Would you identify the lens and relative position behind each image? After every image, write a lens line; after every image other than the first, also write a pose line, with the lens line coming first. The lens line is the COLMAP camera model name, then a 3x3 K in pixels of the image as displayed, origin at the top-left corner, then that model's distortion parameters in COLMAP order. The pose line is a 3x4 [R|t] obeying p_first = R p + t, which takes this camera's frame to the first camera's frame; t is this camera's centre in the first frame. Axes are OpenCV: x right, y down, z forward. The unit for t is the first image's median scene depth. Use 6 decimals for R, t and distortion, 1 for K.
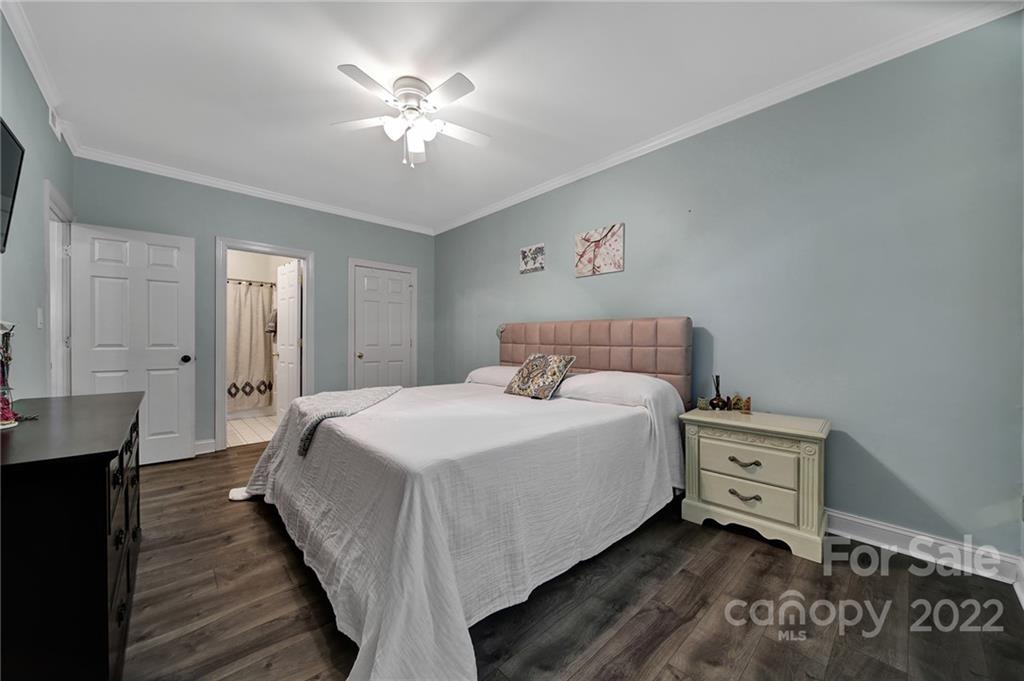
lens RADIAL K [[363.5, 0, 505.4], [0, 363.5, 342.7], [0, 0, 1]] dist [0.001127, -0.001254]
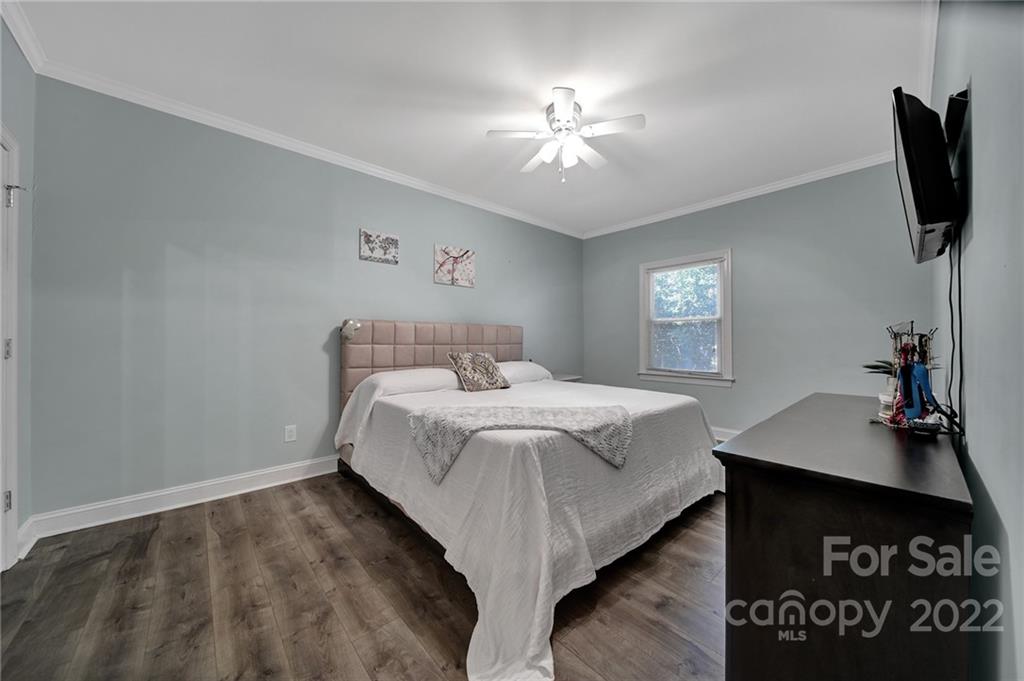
lens RADIAL K [[363.5, 0, 504.7], [0, 363.5, 336.6], [0, 0, 1]] dist [0.001127, -0.001254]
pose [[0.025346, 0.001844, 0.999677, -0.926703], [0.003329, 0.999993, -0.001929, -0.014360], [-0.999673, 0.003377, 0.025339, 0.790208]]
